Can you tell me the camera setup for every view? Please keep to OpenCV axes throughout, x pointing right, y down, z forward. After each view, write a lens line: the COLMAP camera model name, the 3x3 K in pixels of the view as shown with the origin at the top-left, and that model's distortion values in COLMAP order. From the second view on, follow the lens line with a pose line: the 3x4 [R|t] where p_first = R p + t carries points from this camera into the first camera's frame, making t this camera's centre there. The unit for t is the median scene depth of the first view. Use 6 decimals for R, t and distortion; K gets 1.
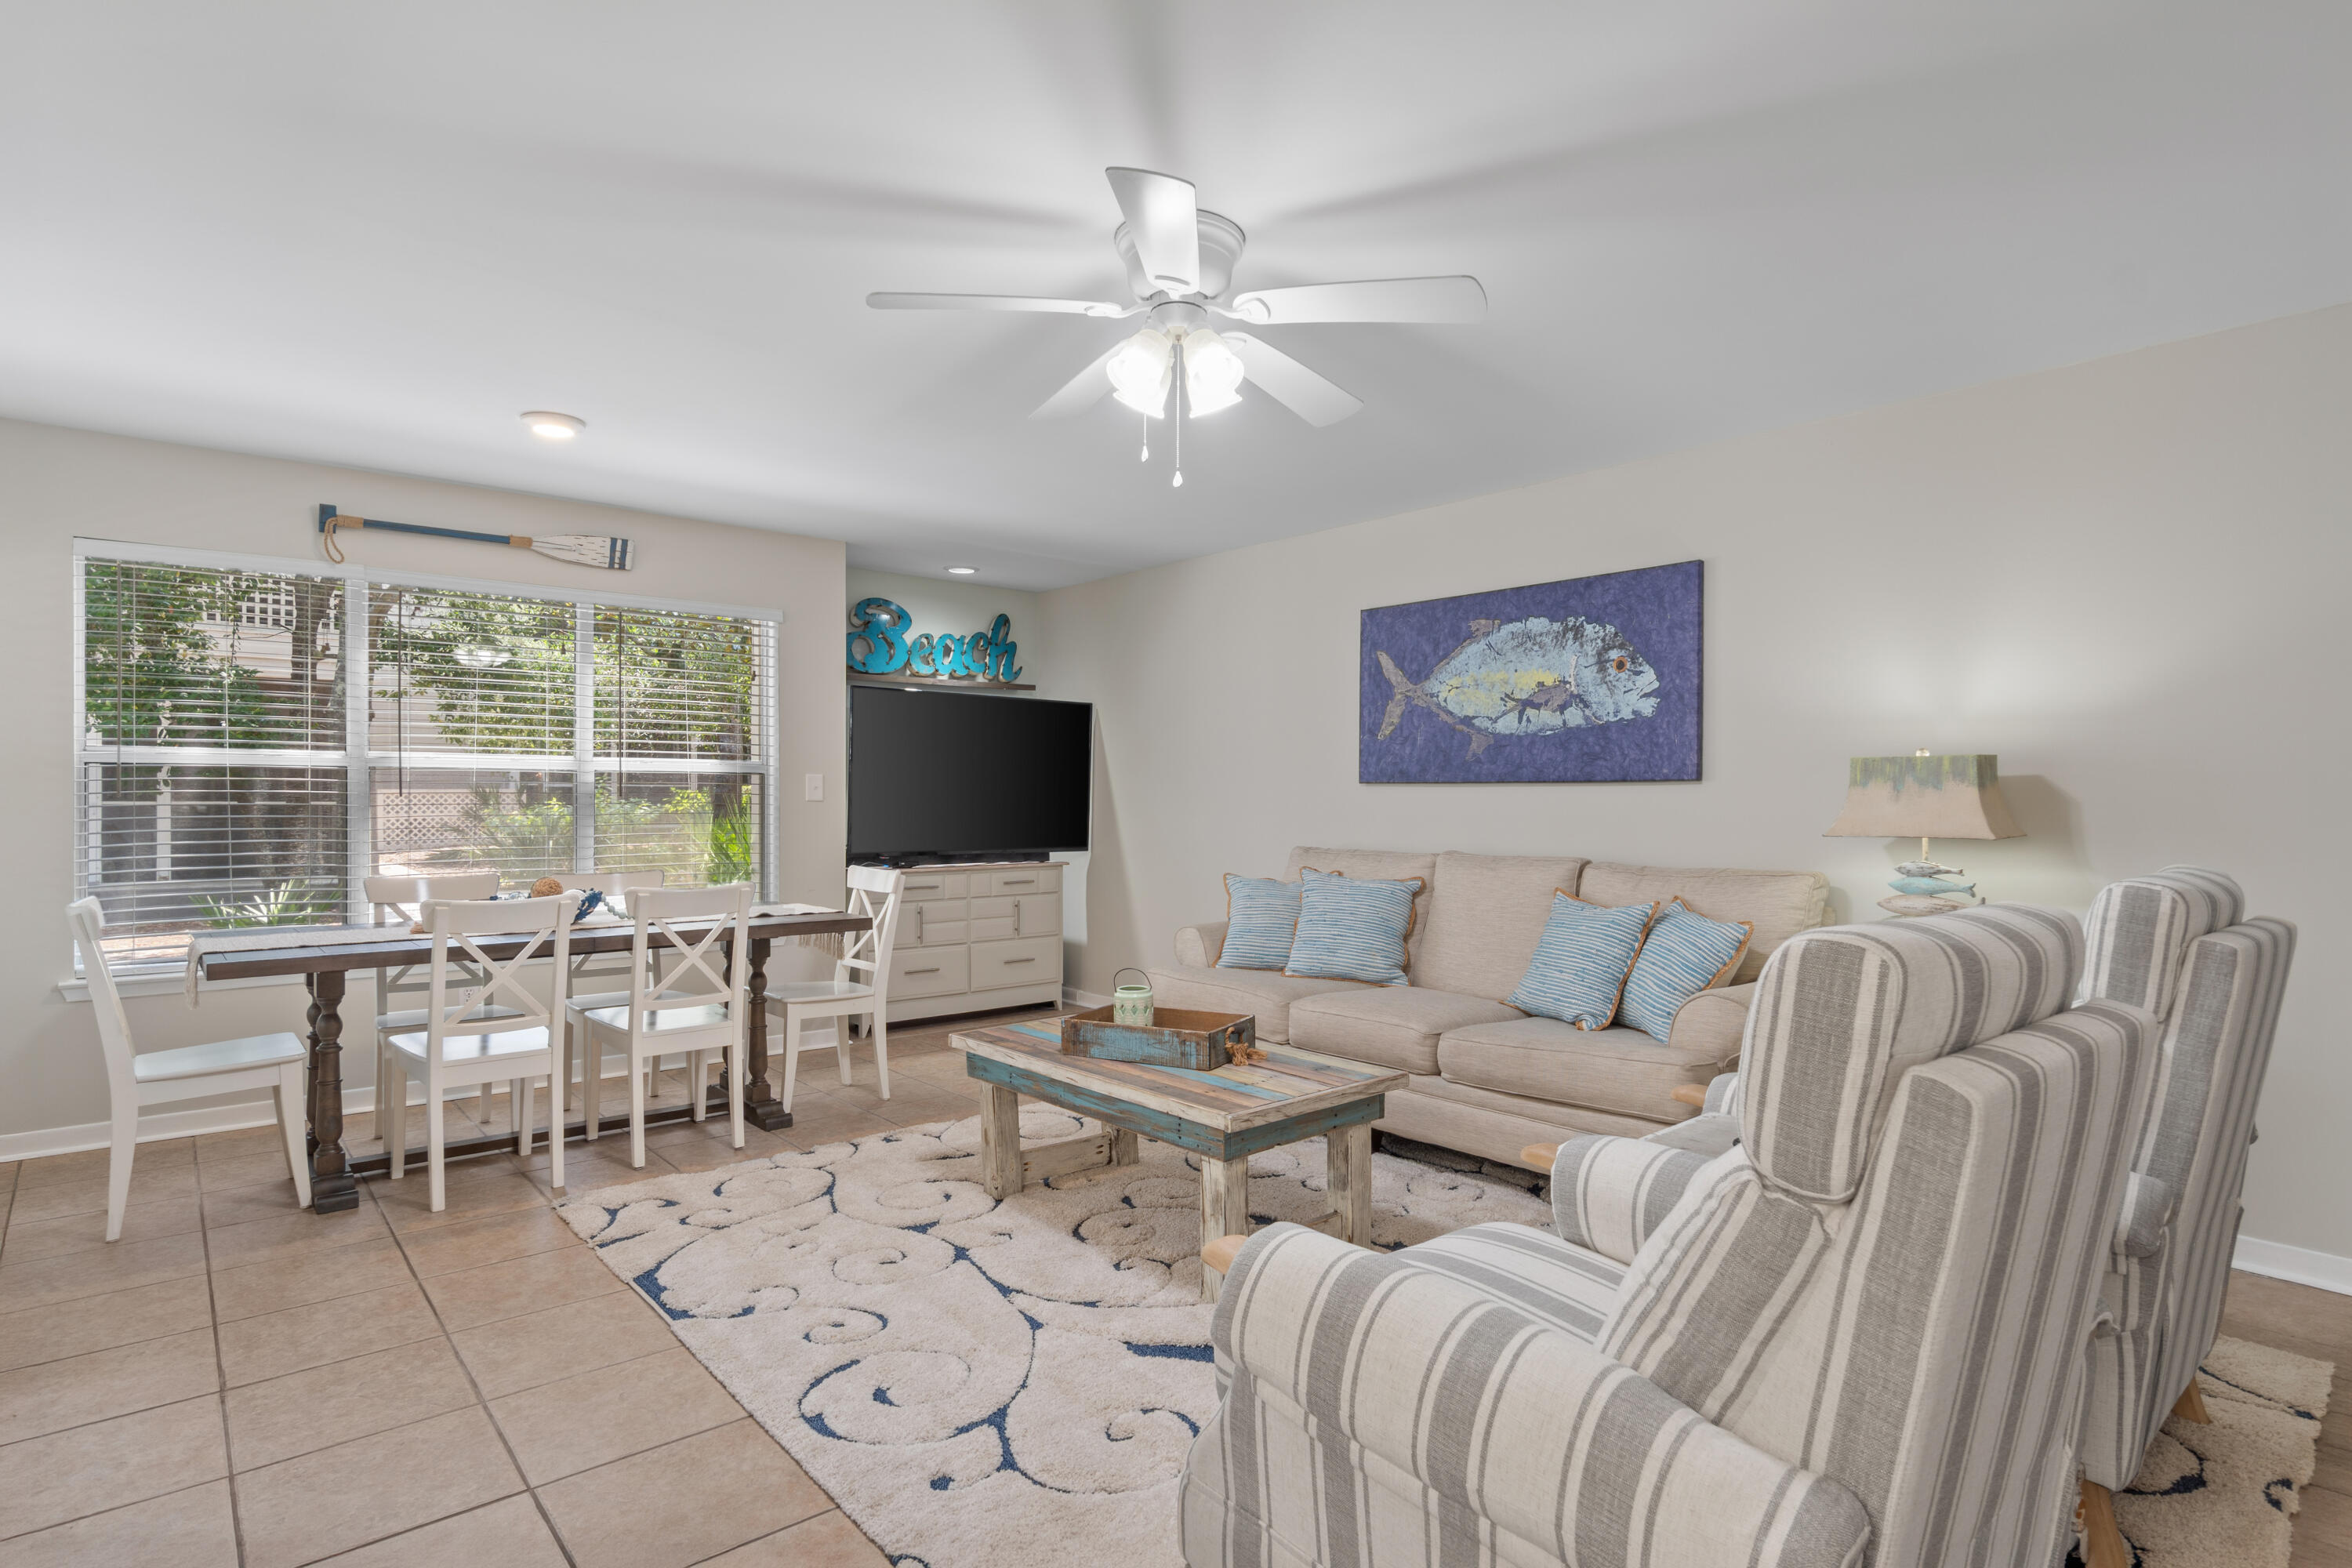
lens RADIAL K [[1233.8, 0, 1227.4], [0, 1233.8, 794.3], [0, 0, 1]] dist [-0.001496, -0.000258]
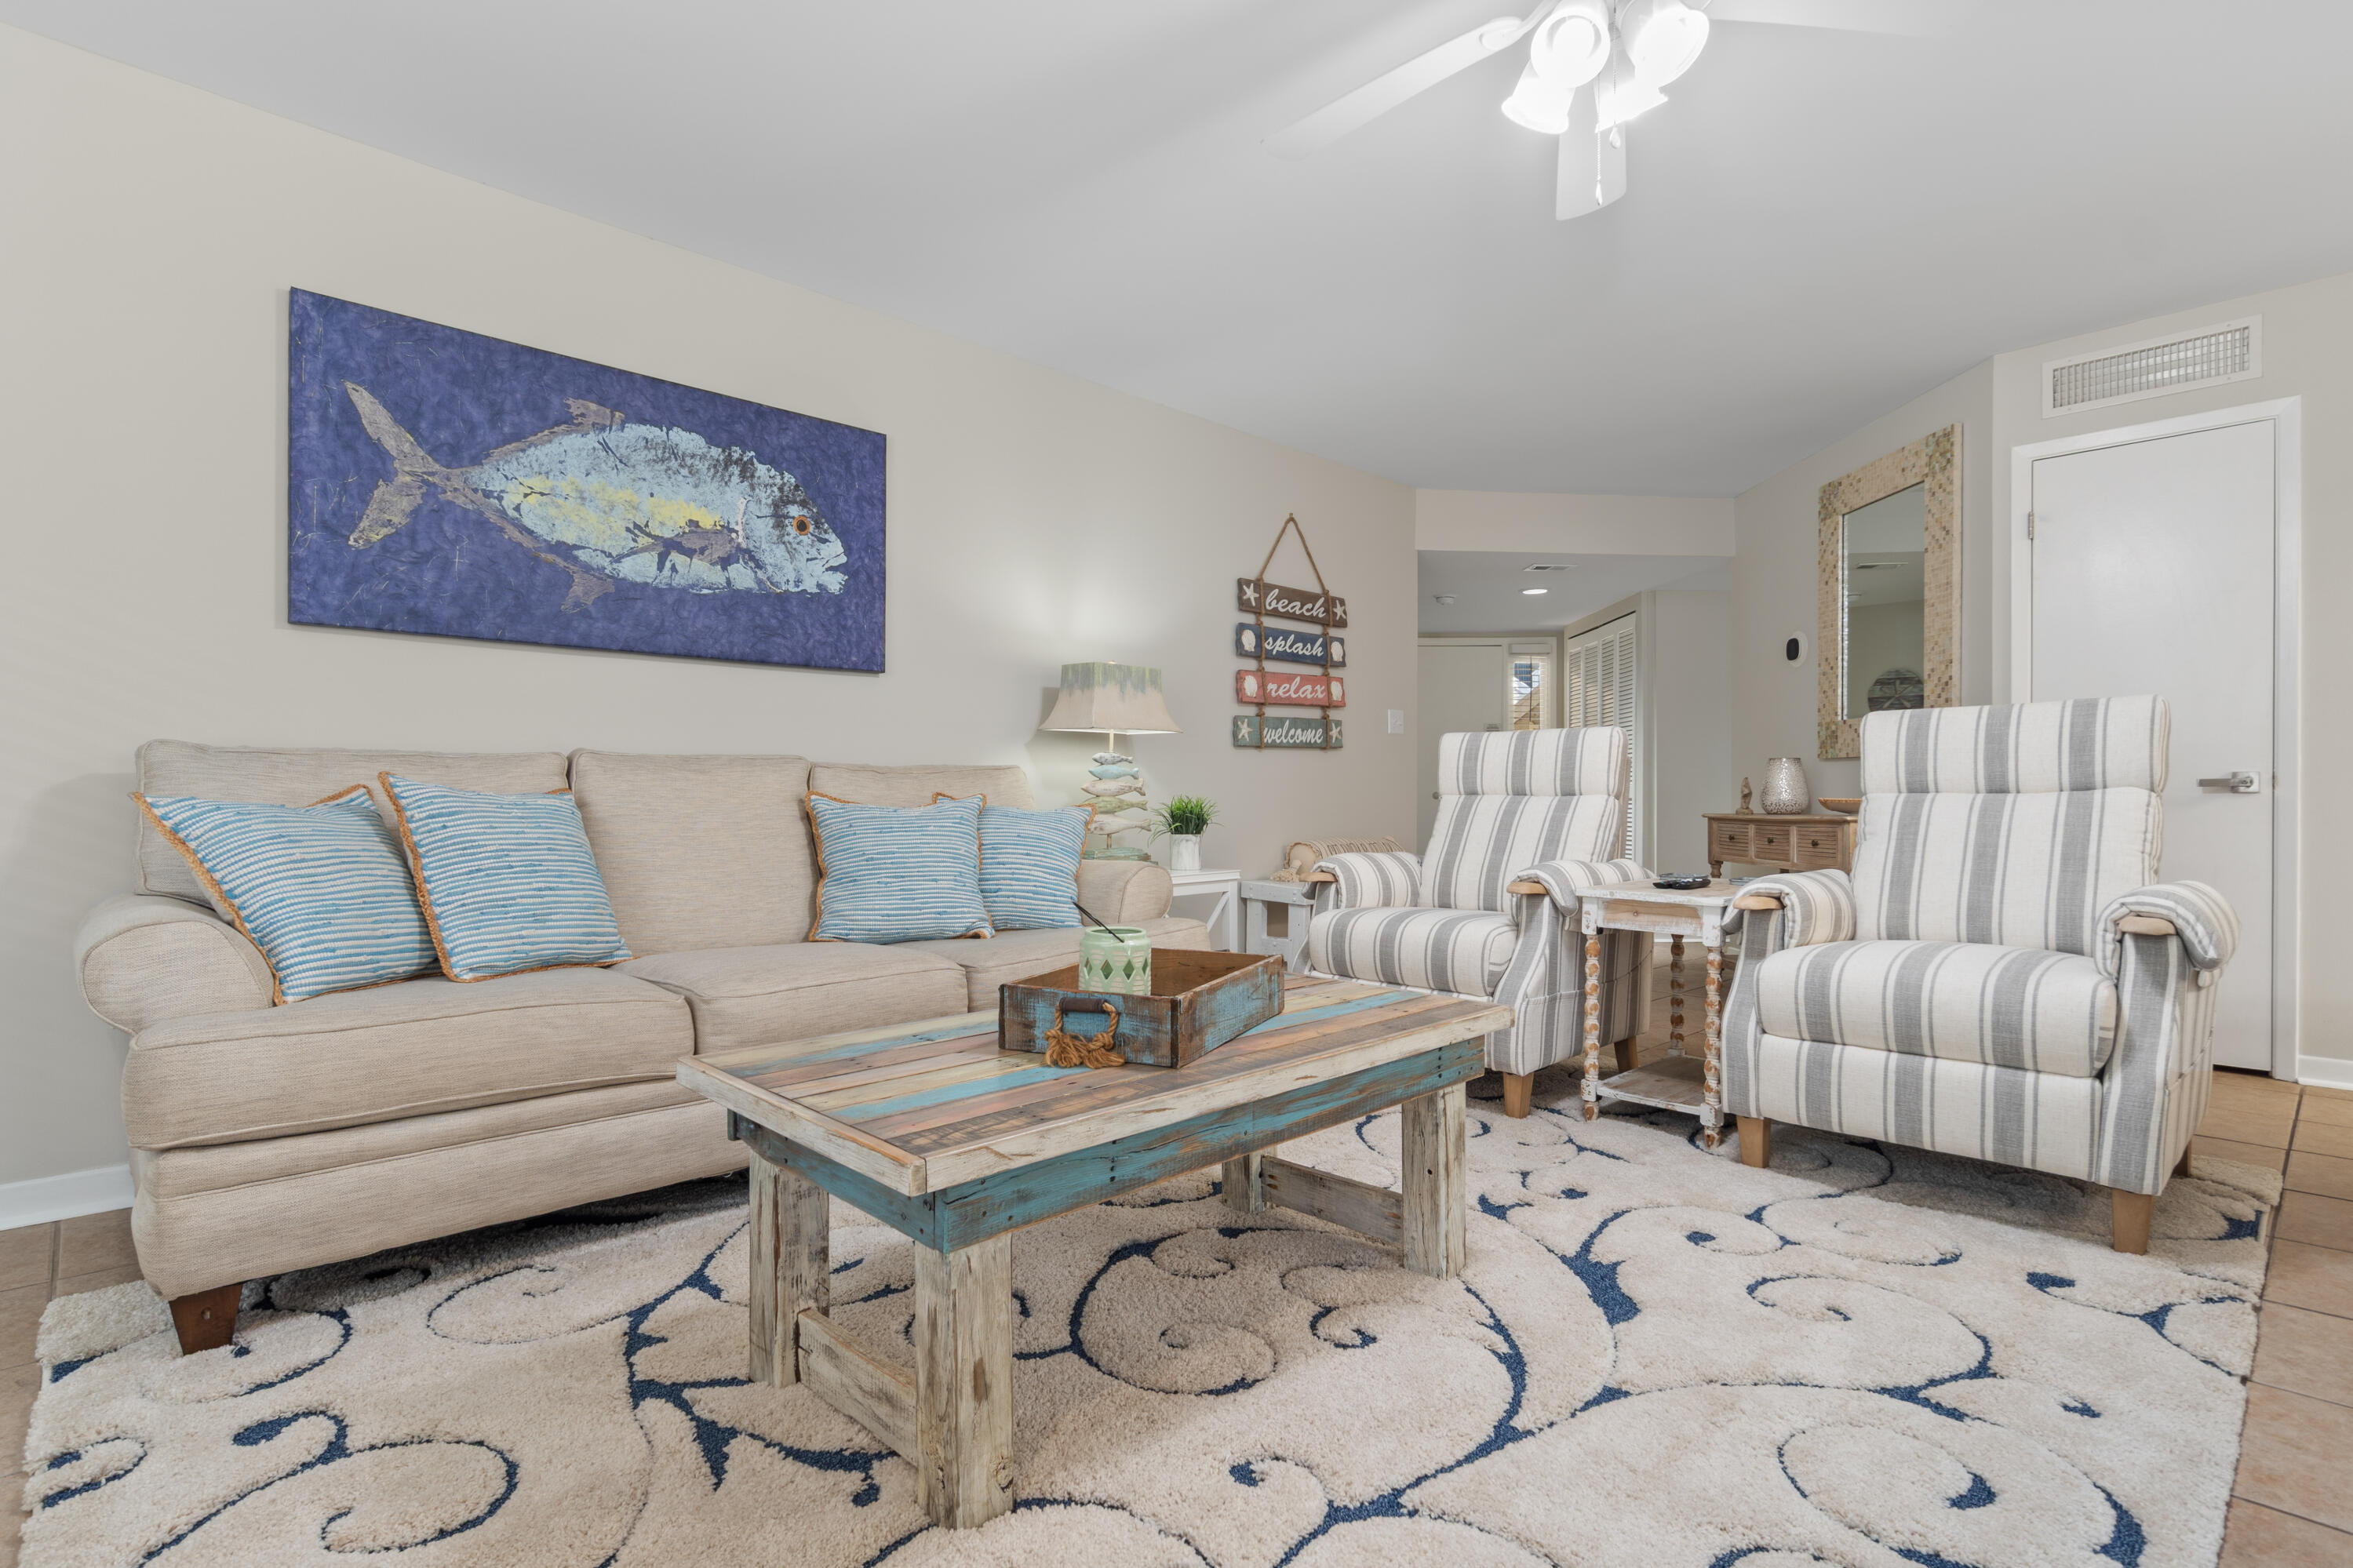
lens RADIAL K [[1125.9, 0, 1177.1], [0, 1125.9, 798.9], [0, 0, 1]] dist [0.001085, 0.000001]
pose [[-0.032419, -0.009710, 0.999427, -0.435390], [-0.000967, 0.999953, 0.009684, 0.069519], [-0.999474, -0.000653, -0.032427, 0.743549]]
